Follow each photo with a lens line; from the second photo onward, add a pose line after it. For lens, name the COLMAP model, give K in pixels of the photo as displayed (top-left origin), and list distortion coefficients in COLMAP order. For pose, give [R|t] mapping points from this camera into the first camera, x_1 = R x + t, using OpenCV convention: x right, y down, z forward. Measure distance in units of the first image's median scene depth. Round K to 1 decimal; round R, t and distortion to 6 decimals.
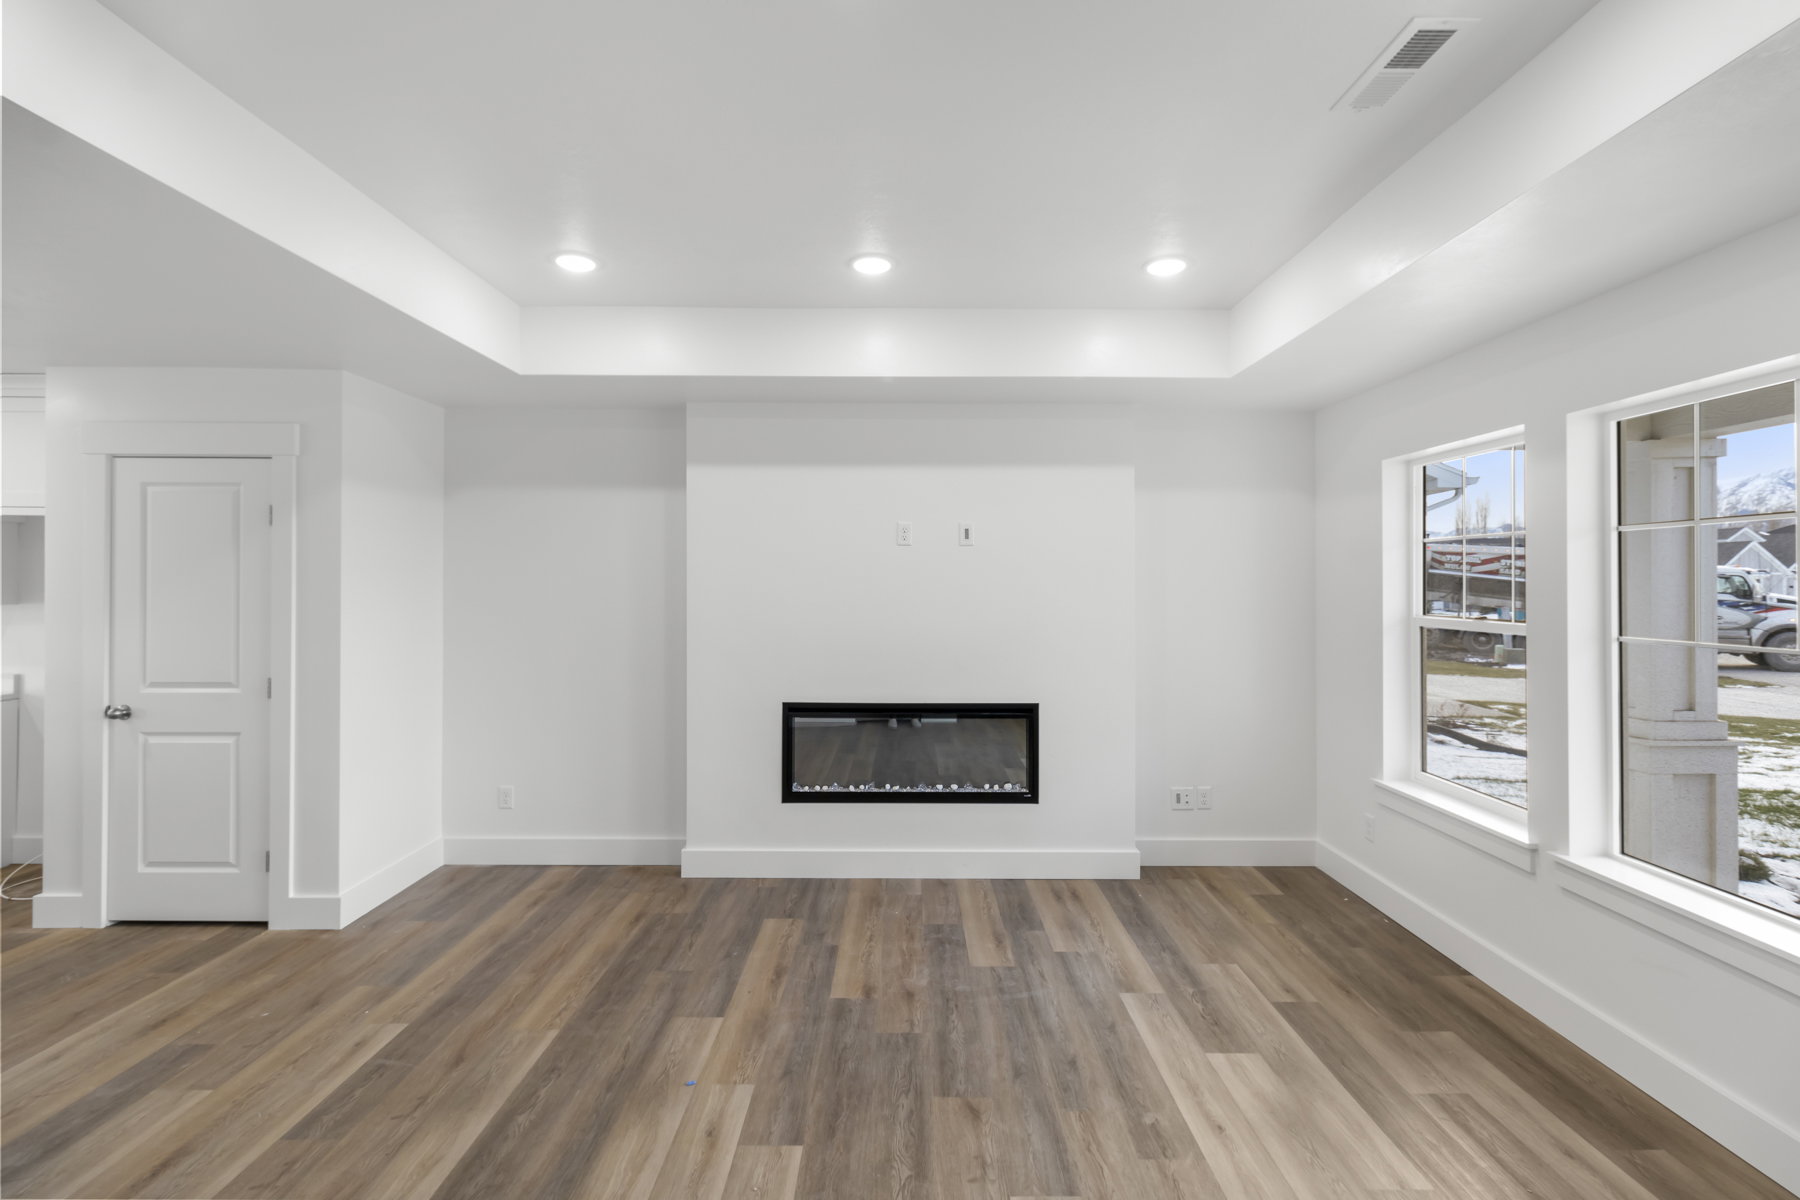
lens RADIAL K [[831.4, 0, 909.2], [0, 831.4, 587.6], [0, 0, 1]] dist [0.000198, -0.000312]
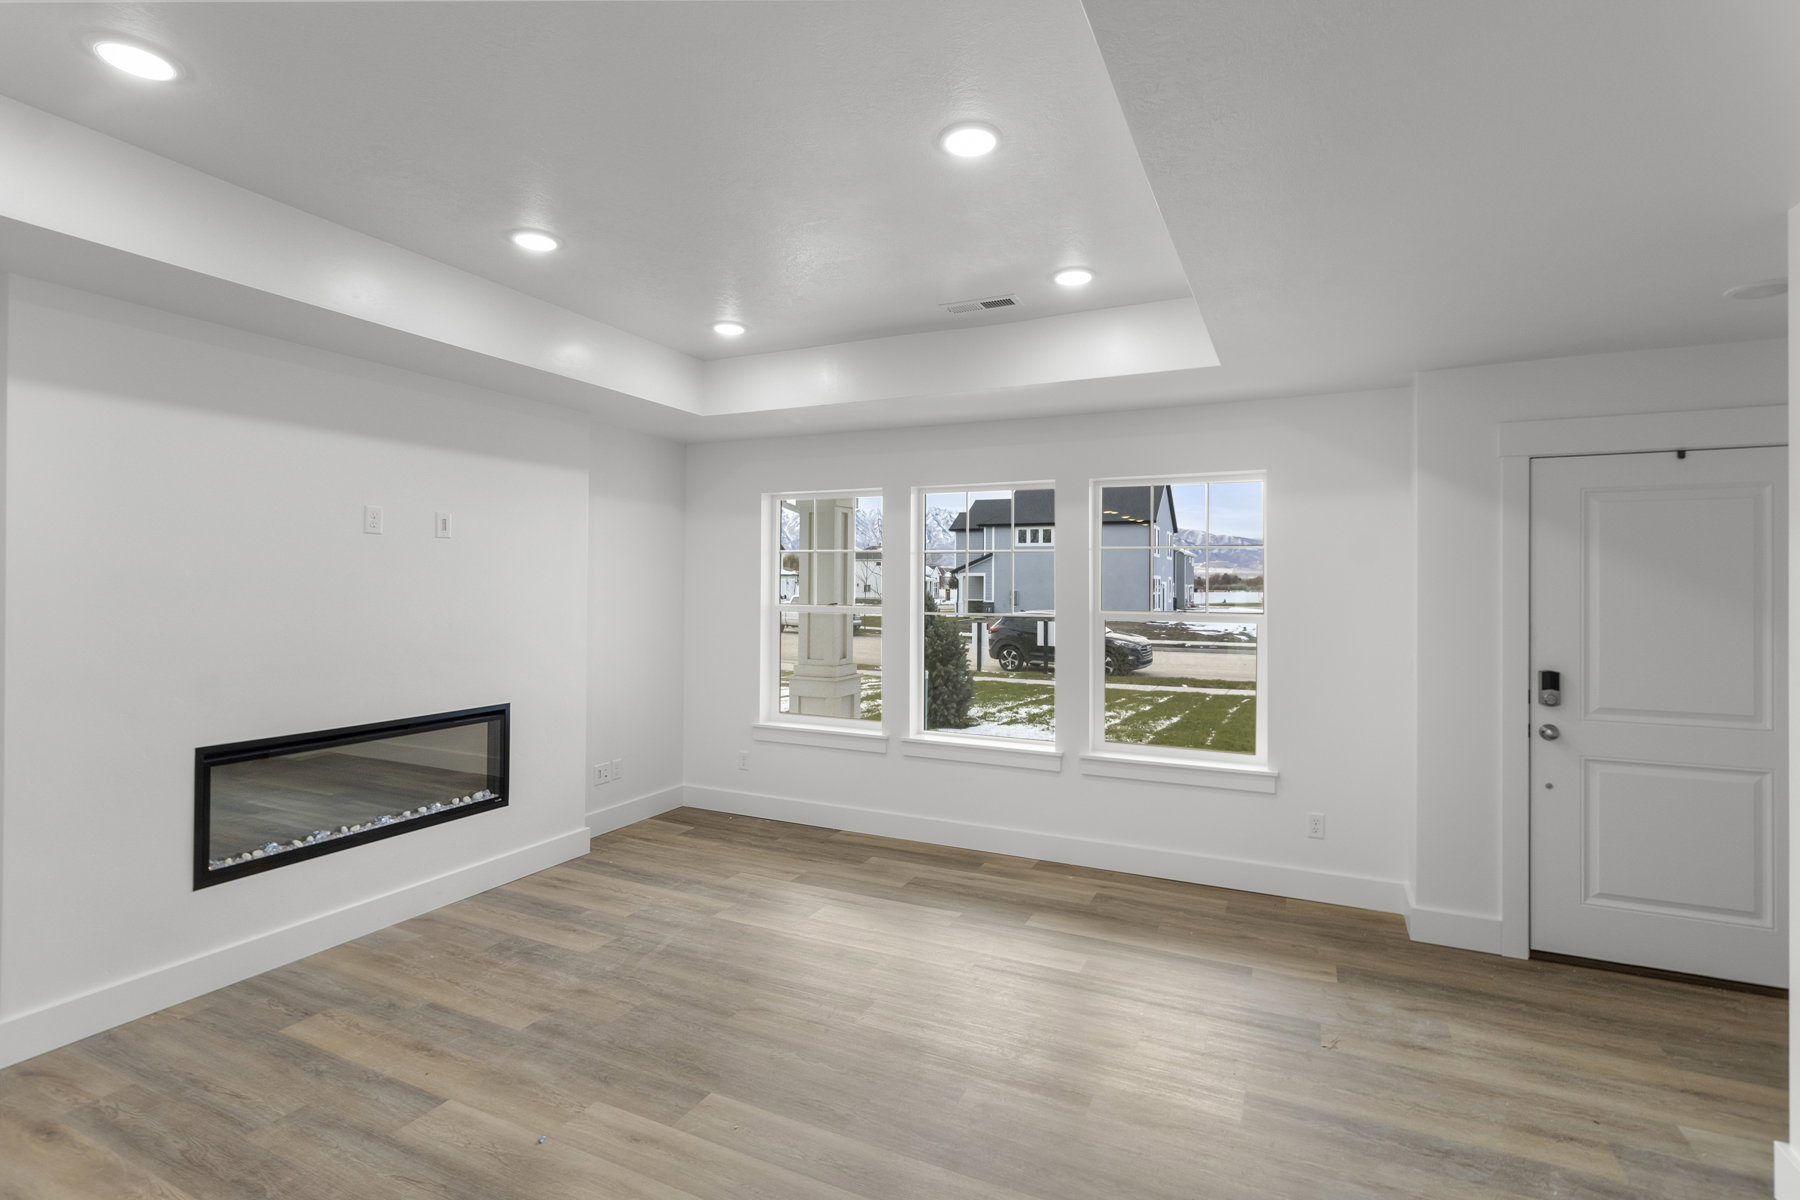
lens RADIAL K [[831.4, 0, 917.0], [0, 831.4, 593.2], [0, 0, 1]] dist [0.000198, -0.000312]
pose [[0.429239, -0.008693, 0.903149, -0.592145], [-0.001933, 0.999943, 0.010544, -0.001037], [-0.903189, -0.006272, 0.429197, 0.169792]]
